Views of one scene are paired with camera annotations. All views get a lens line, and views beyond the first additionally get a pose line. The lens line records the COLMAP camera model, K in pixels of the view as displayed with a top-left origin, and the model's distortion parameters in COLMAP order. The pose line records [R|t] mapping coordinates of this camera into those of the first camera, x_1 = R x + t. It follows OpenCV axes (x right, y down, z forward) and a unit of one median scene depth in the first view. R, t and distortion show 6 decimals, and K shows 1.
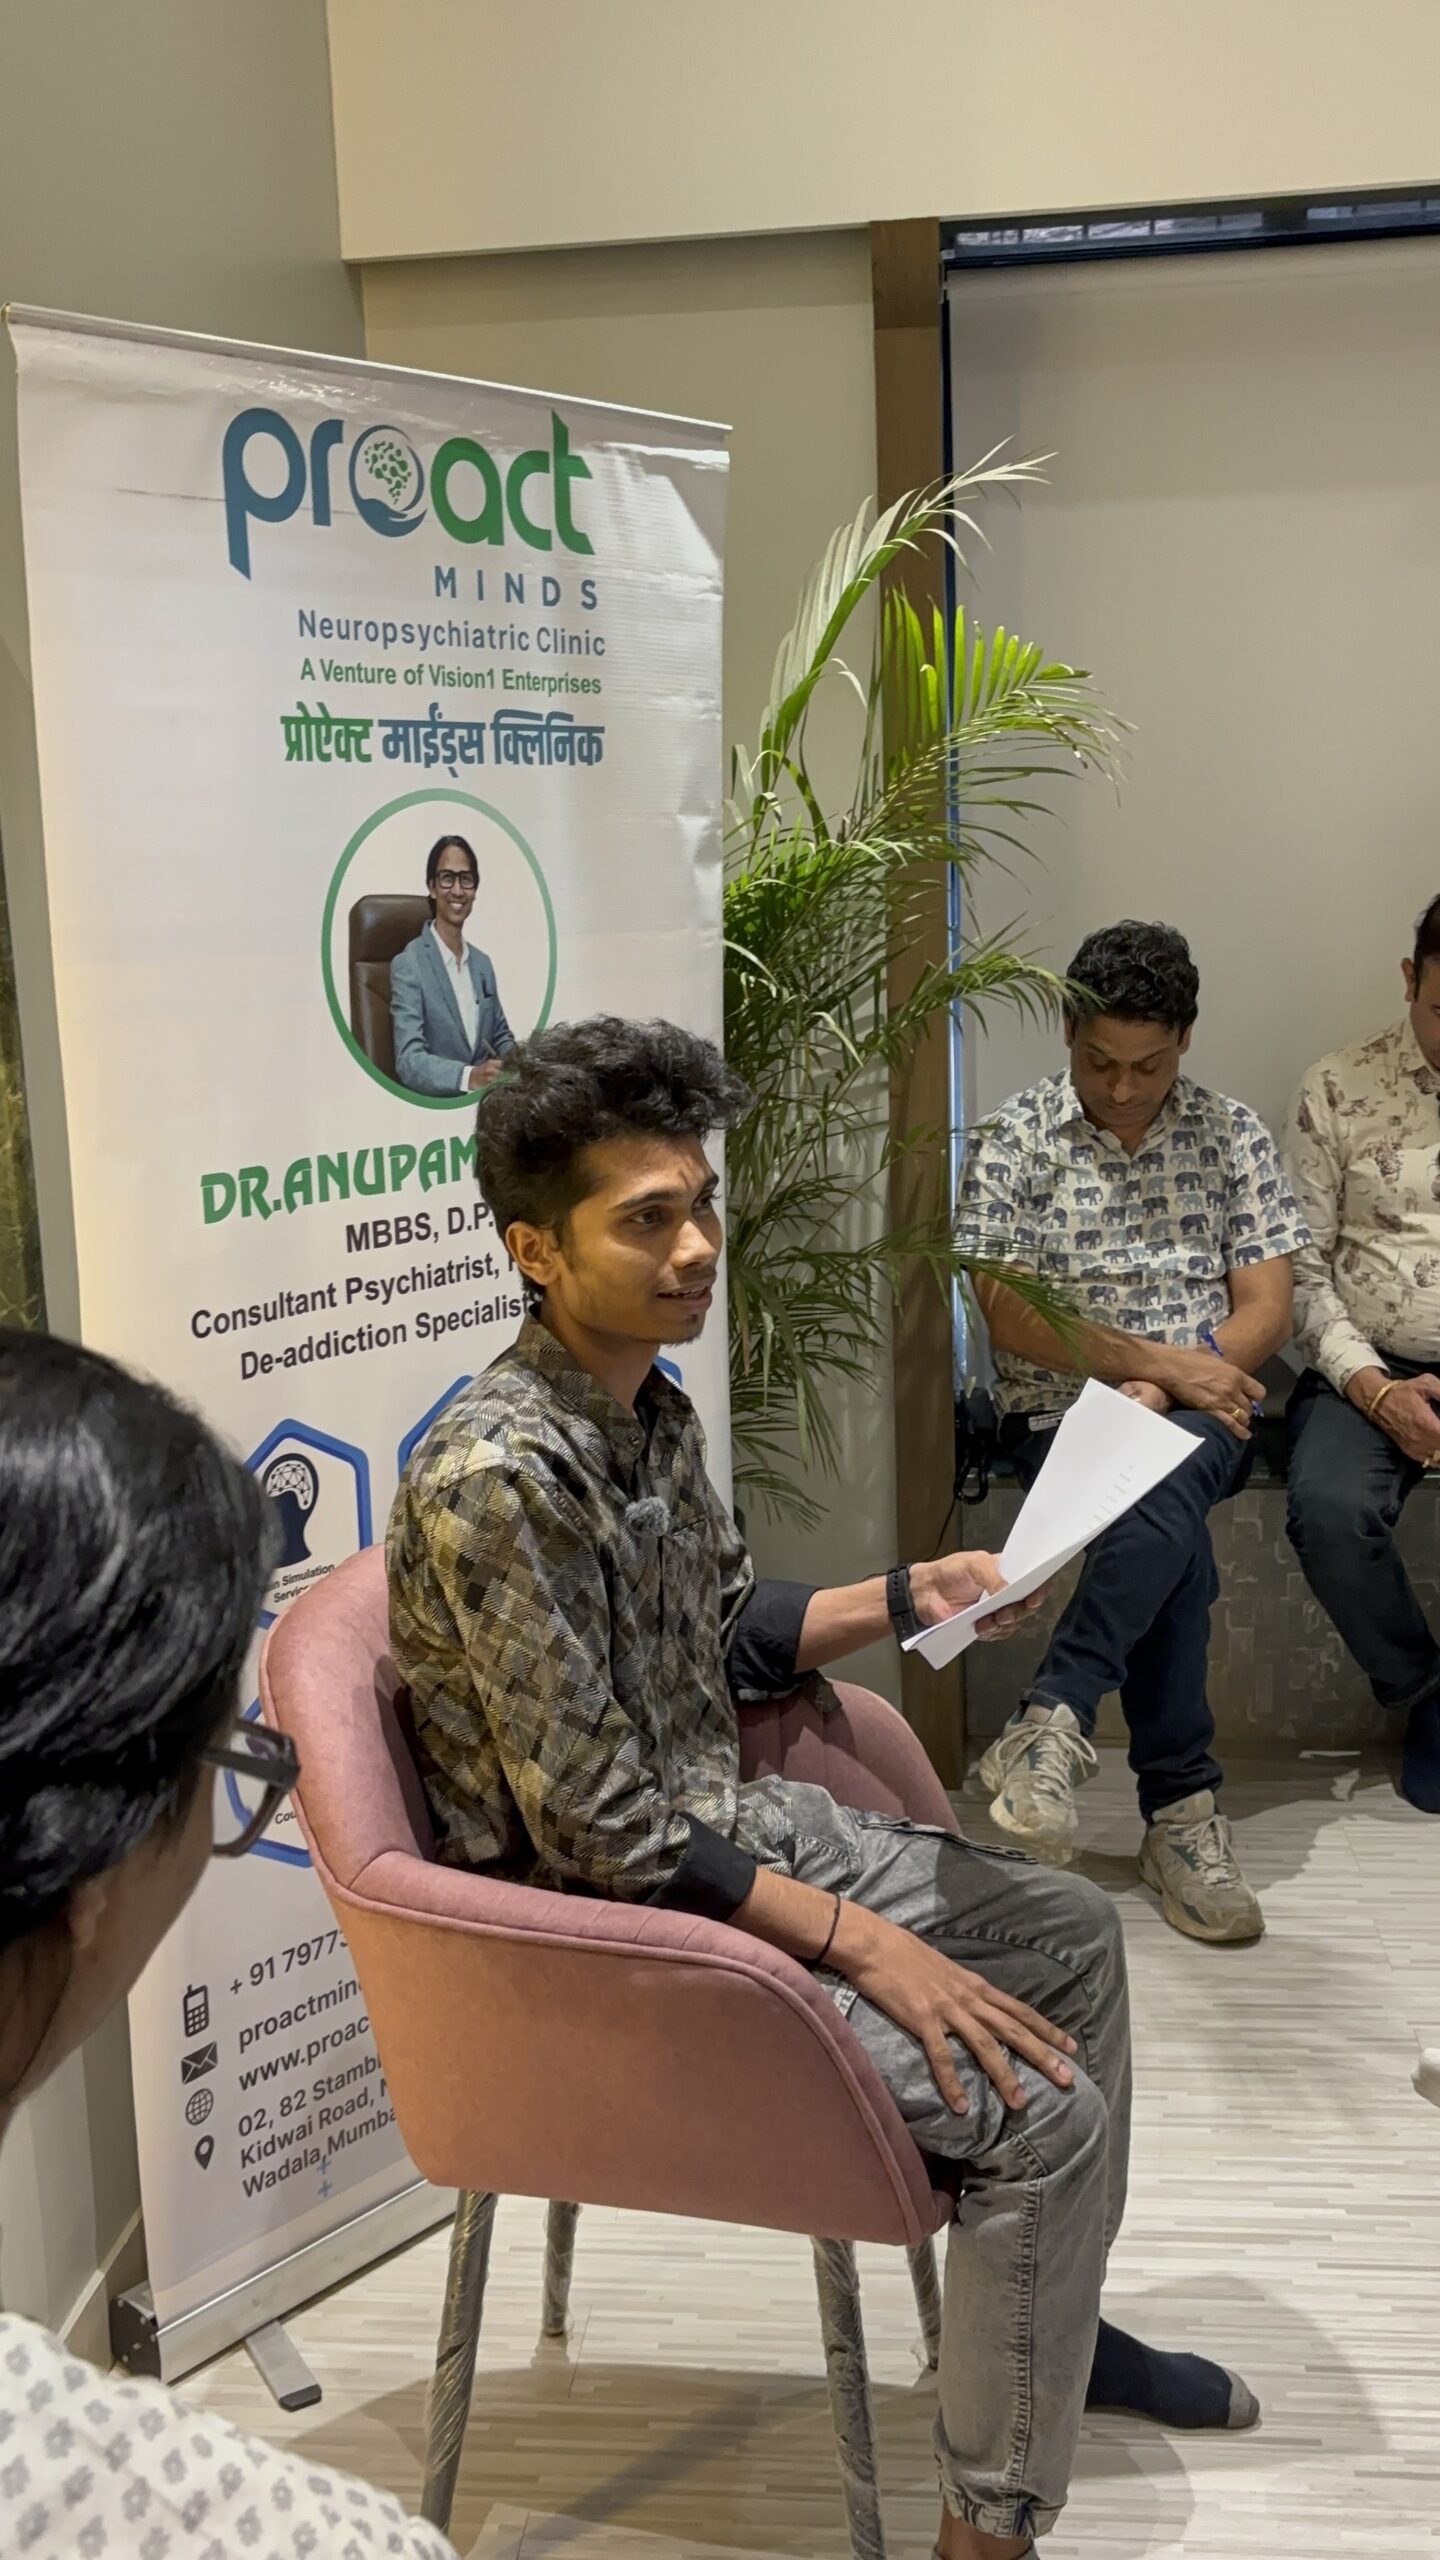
lens RADIAL K [[2340.9, 0, 693.2], [0, 2340.9, 1334.8], [0, 0, 1]] dist [0.037512, 0.000000]
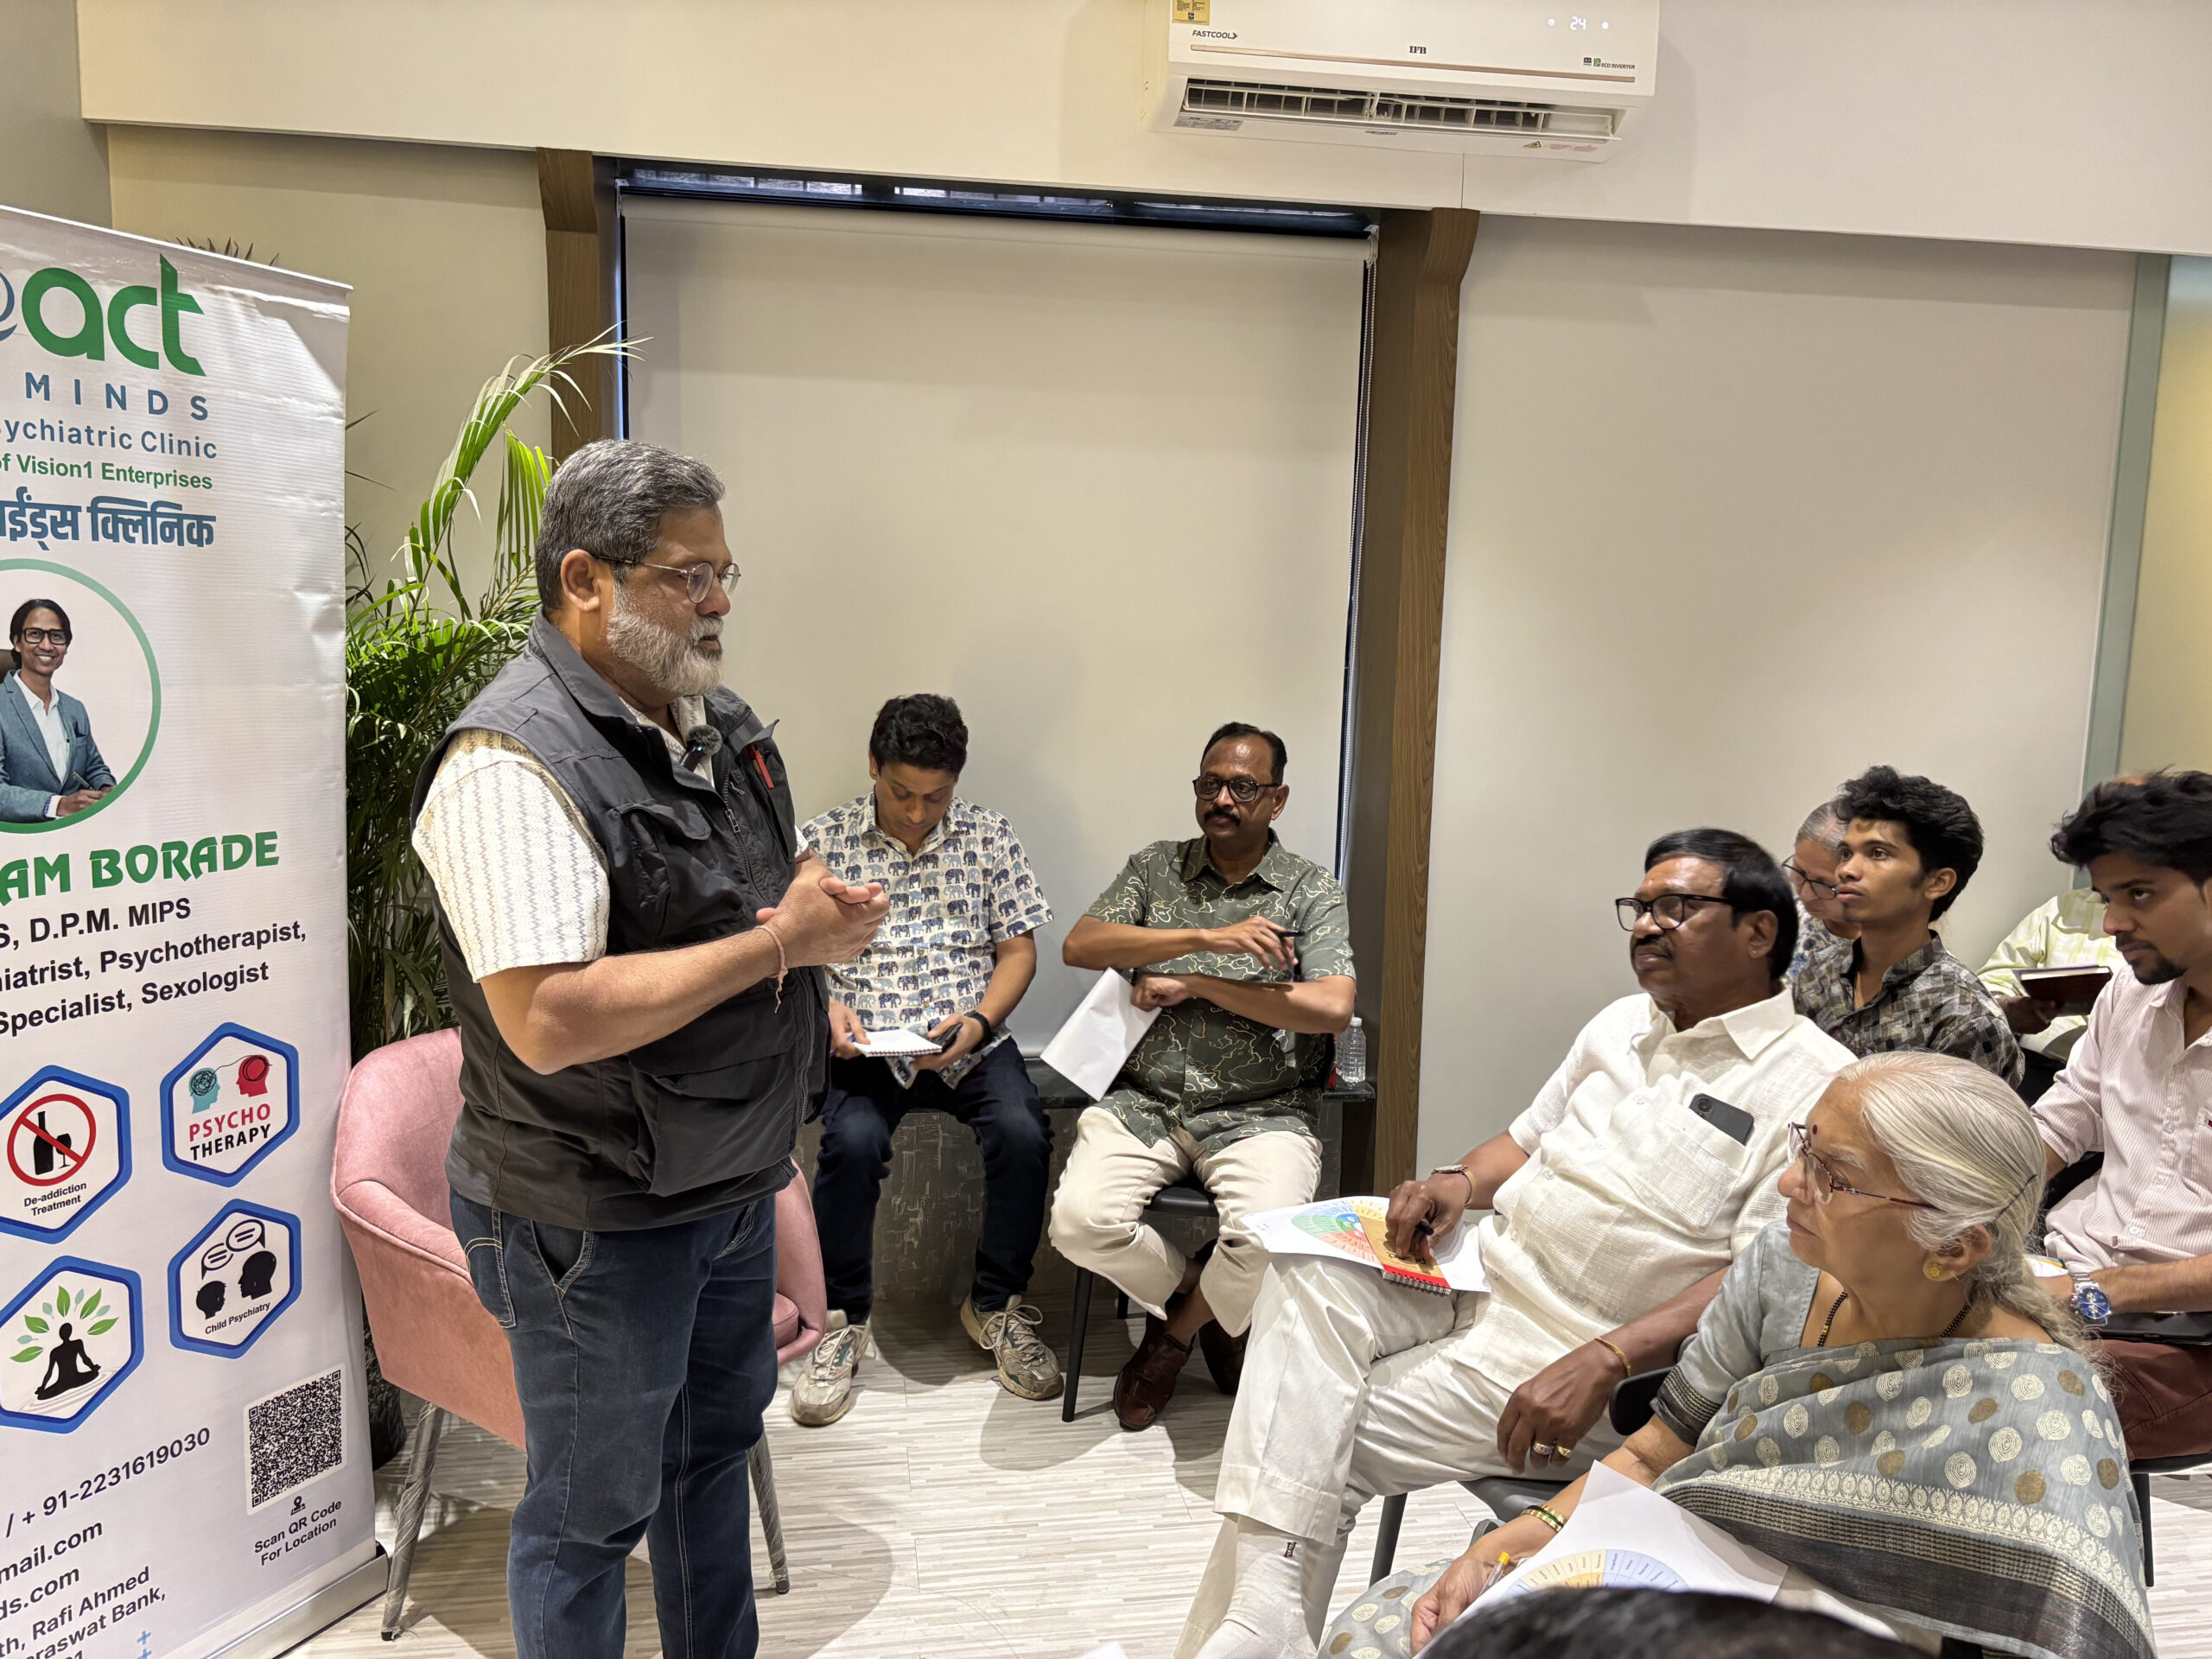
lens RADIAL K [[1656.7, 0, 1122.2], [0, 1656.7, 842.5], [0, 0, 1]] dist [0.045943, -0.057330]
pose [[0.959126, 0.023575, 0.281997, 0.179332], [-0.005679, 0.997927, -0.064110, -0.042962], [-0.282923, 0.059888, 0.957271, 0.065145]]
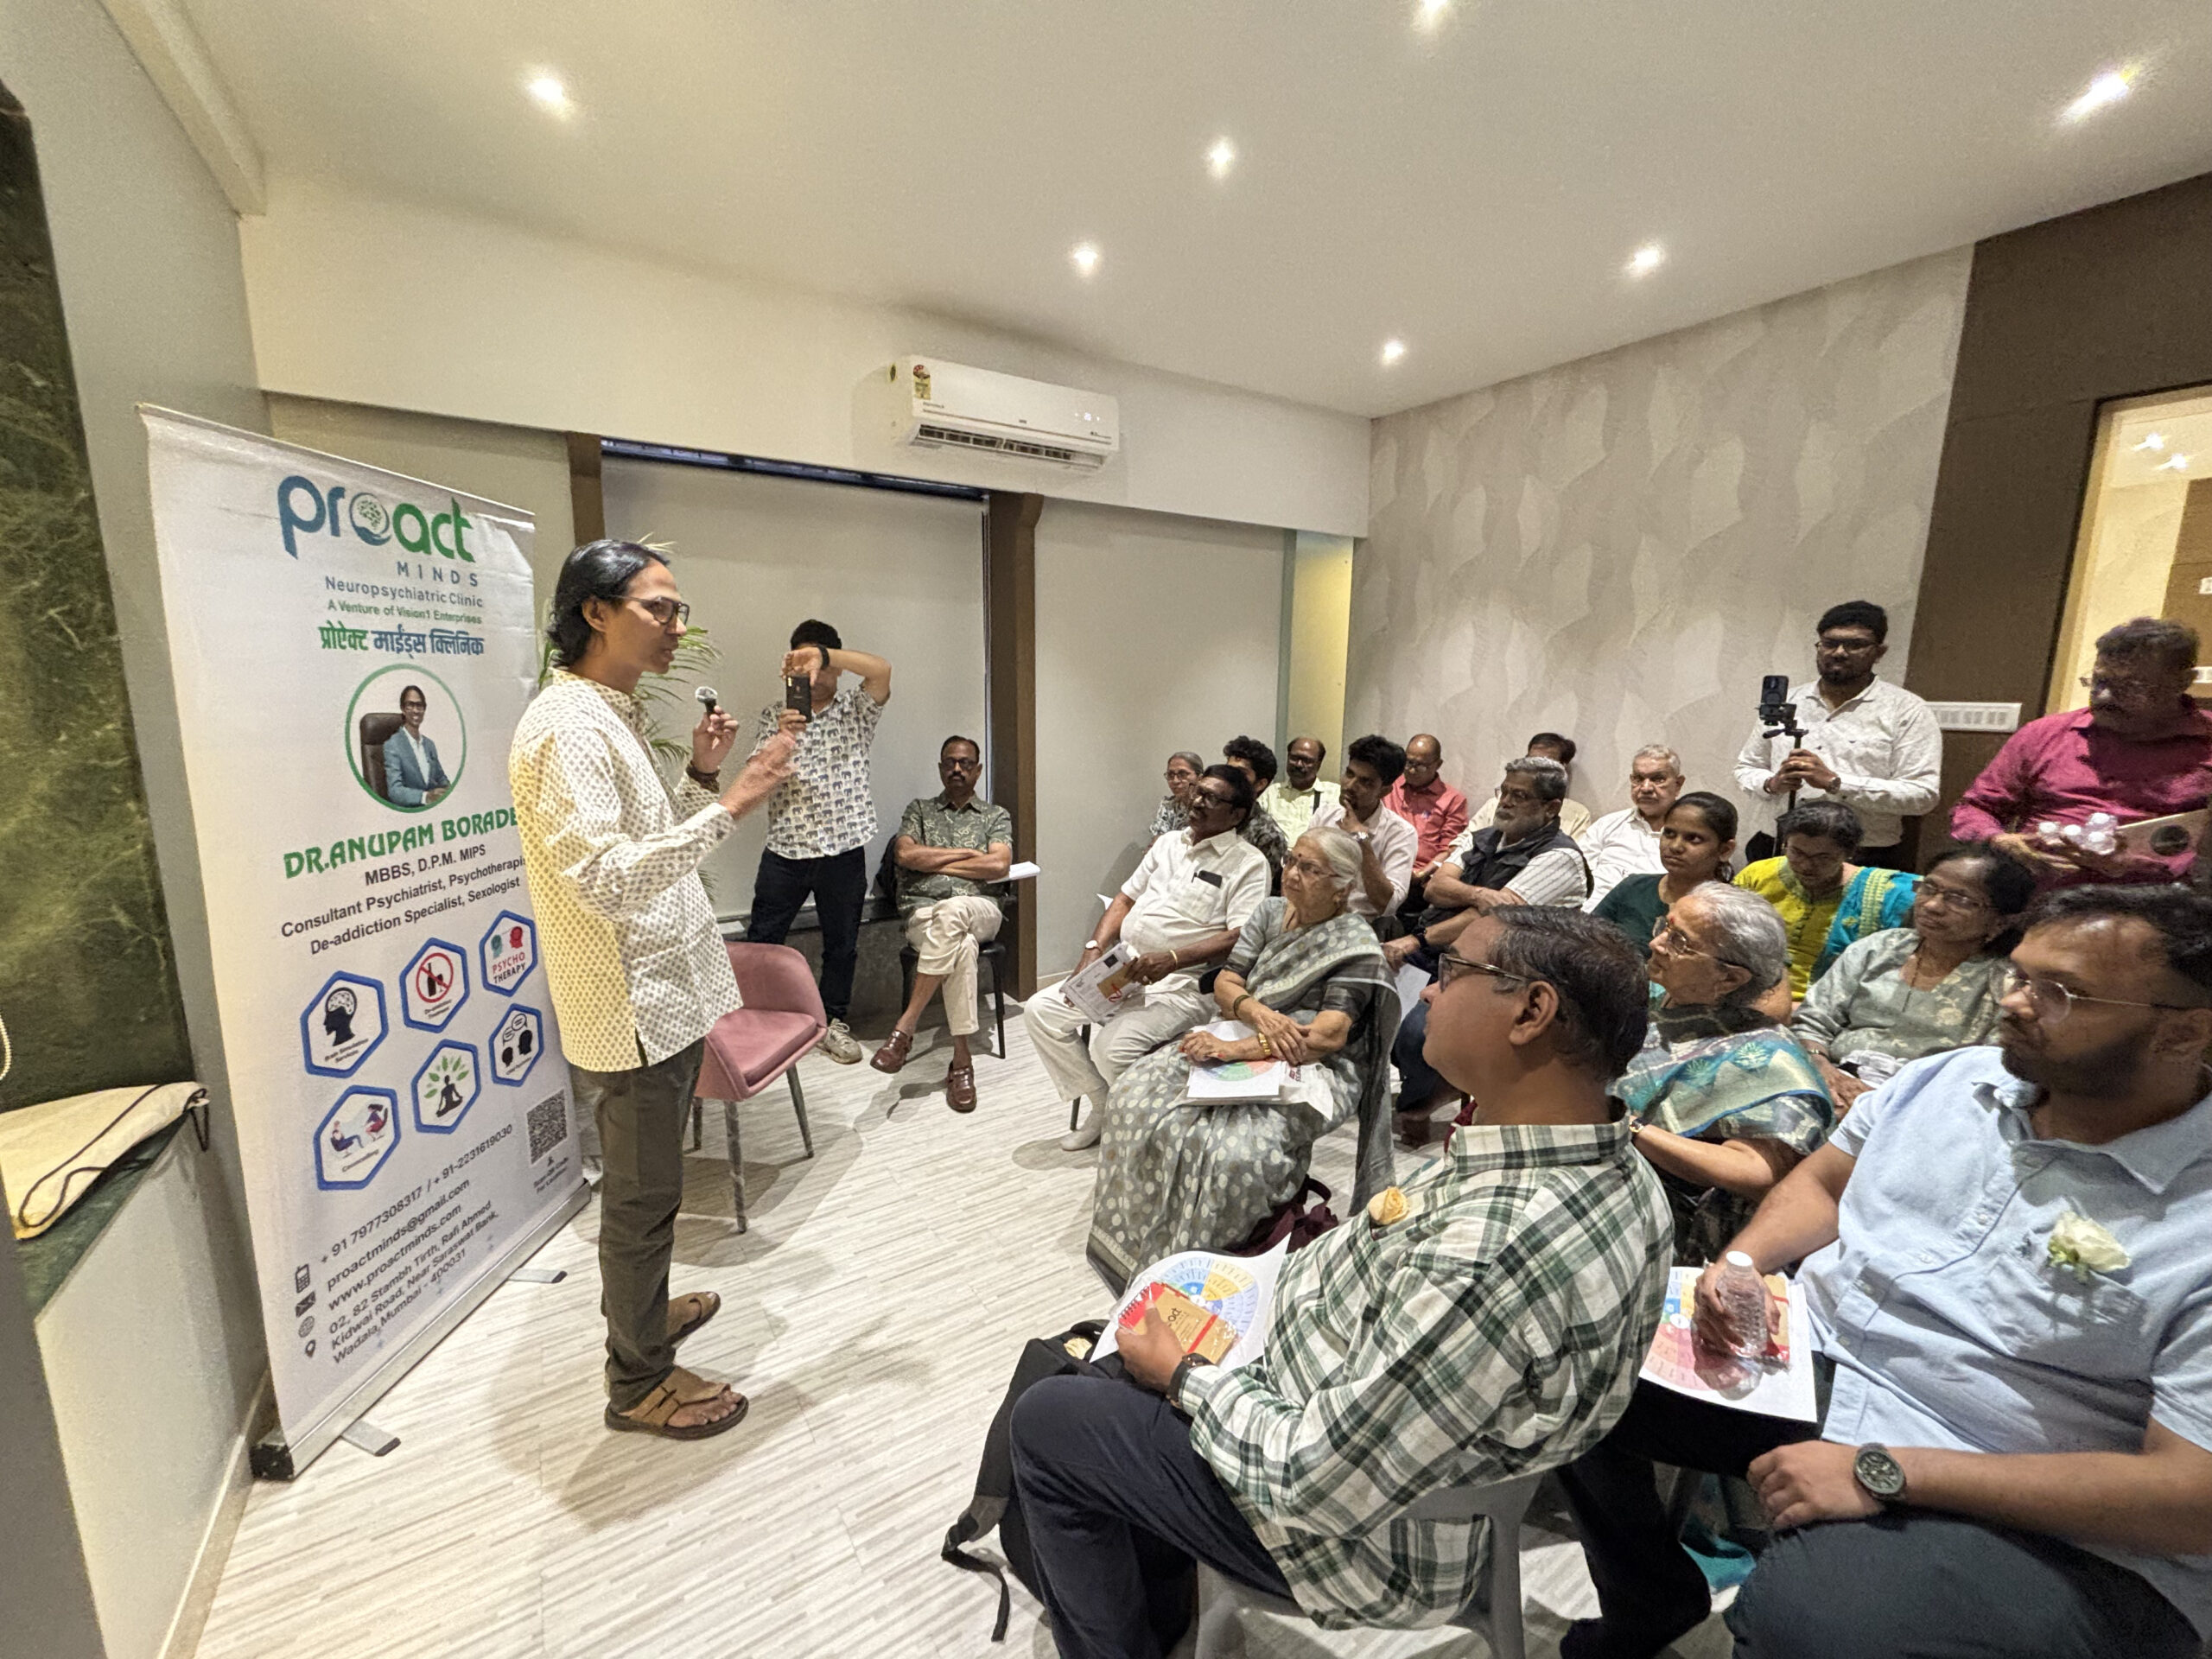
lens RADIAL K [[887.9, 0, 1100.9], [0, 887.9, 834.6], [0, 0, 1]] dist [-0.012231, 0.004896]
pose [[0.771014, -0.063034, 0.633691, -0.136493], [0.085211, 0.996352, -0.004568, -0.020574], [-0.631092, 0.057520, 0.773573, -0.008936]]
